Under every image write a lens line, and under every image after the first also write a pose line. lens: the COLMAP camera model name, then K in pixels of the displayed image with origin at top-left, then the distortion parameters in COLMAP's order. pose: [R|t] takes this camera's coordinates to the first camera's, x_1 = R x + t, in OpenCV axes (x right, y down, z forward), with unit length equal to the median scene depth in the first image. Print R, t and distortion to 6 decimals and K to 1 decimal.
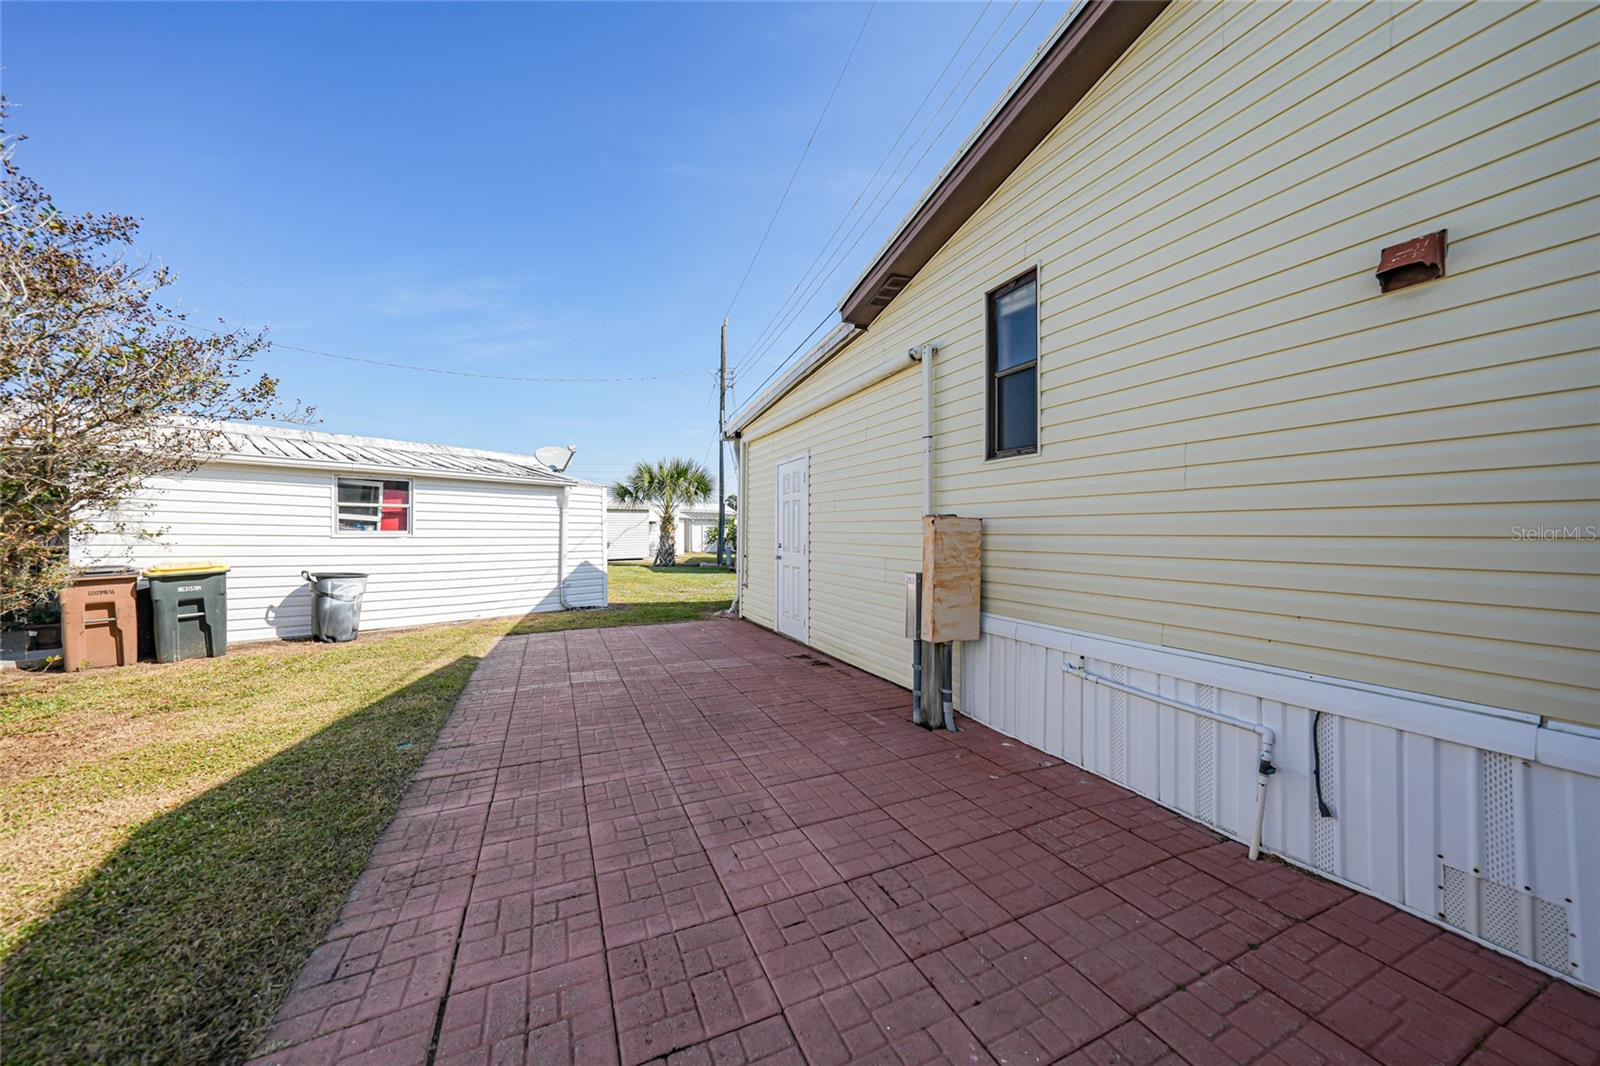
lens RADIAL K [[559.3, 0, 809.0], [0, 559.3, 533.8], [0, 0, 1]] dist [-0.006803, 0.000450]
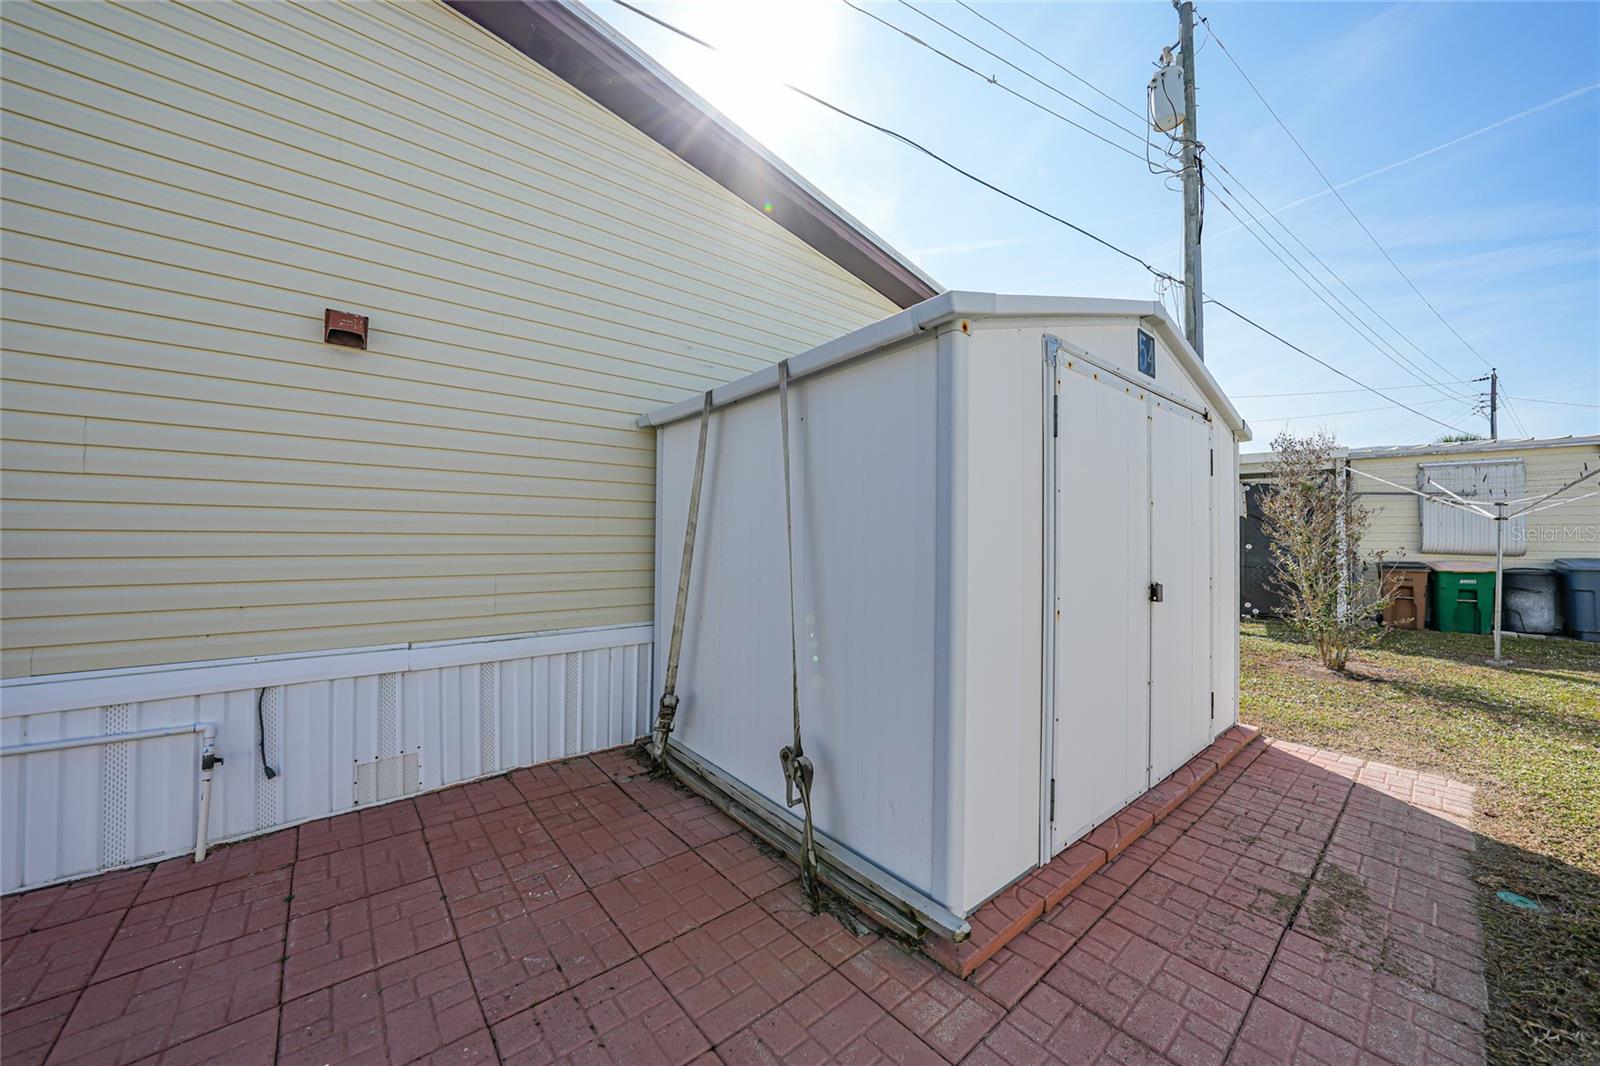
lens RADIAL K [[559.3, 0, 807.3], [0, 559.3, 526.6], [0, 0, 1]] dist [-0.006803, 0.000450]
pose [[-0.265568, 0.009116, 0.964049, -0.434752], [-0.007441, 0.999906, -0.011505, -0.001420], [-0.964063, -0.010229, -0.265475, 0.229661]]
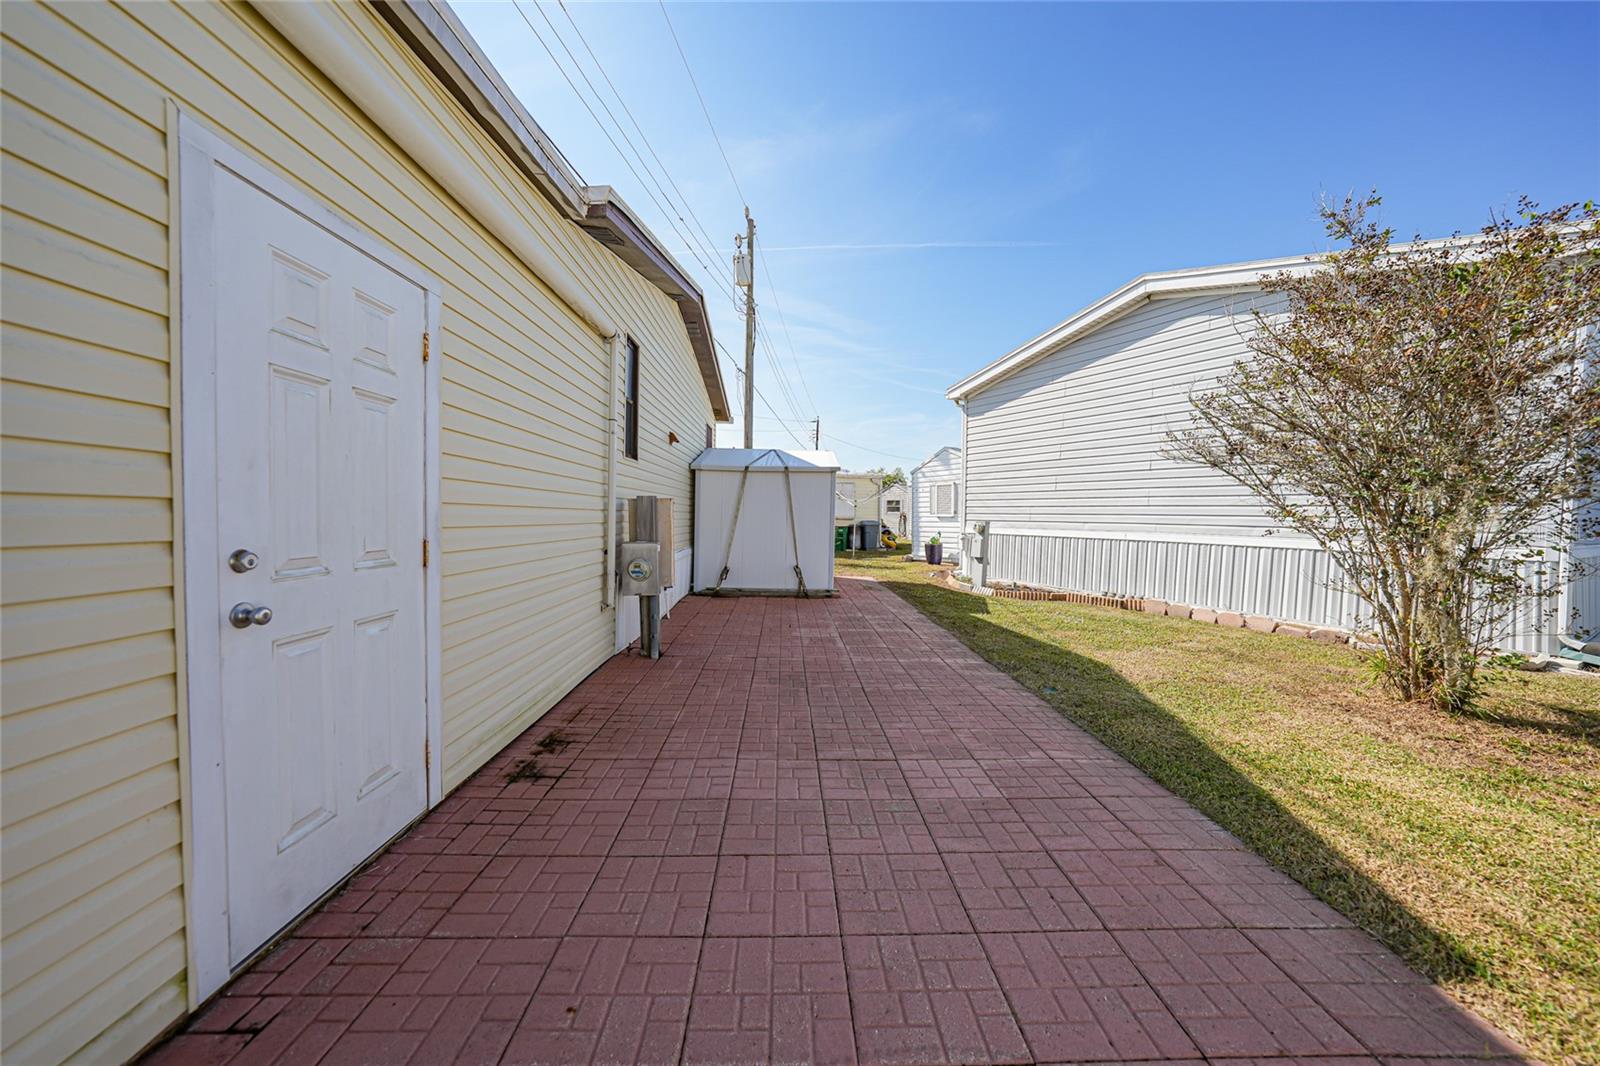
lens RADIAL K [[559.3, 0, 798.7], [0, 559.3, 539.4], [0, 0, 1]] dist [-0.006803, 0.000450]
pose [[-0.916674, -0.035780, 0.398030, -1.053944], [-0.017793, 0.998650, 0.048792, -0.003100], [-0.399238, 0.037644, -0.916074, 3.545515]]
